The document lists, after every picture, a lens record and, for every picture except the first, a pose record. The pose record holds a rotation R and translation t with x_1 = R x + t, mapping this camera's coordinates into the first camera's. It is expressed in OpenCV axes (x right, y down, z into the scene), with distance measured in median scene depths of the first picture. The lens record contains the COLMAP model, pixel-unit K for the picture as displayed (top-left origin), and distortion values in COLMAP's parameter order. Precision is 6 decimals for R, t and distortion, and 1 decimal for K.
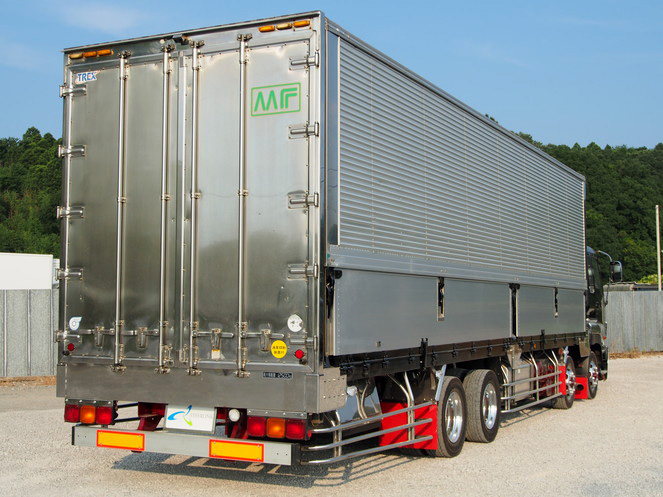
lens RADIAL K [[941.0, 0, 331.5], [0, 941.0, 242.6], [0, 0, 1]] dist [0.011447, 0.000000]
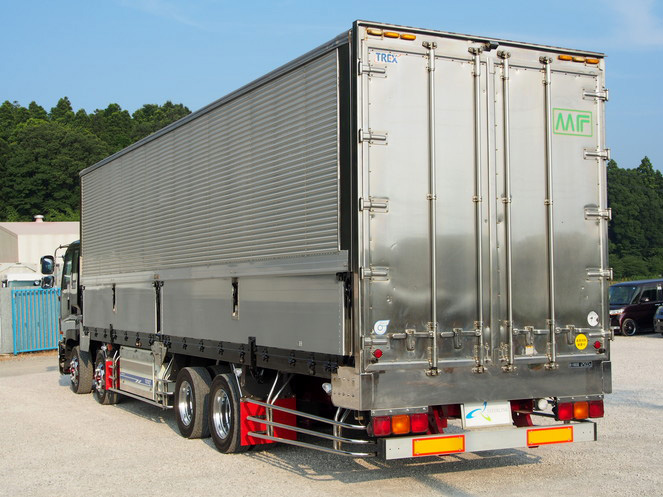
lens RADIAL K [[964.5, 0, 331.1], [0, 964.5, 254.3], [0, 0, 1]] dist [0.029623, 0.000000]
pose [[0.594232, 0.025951, 0.803875, -1.156268], [-0.041035, 0.999156, -0.001921, 0.020610], [-0.803246, -0.031846, 0.594795, 0.532212]]
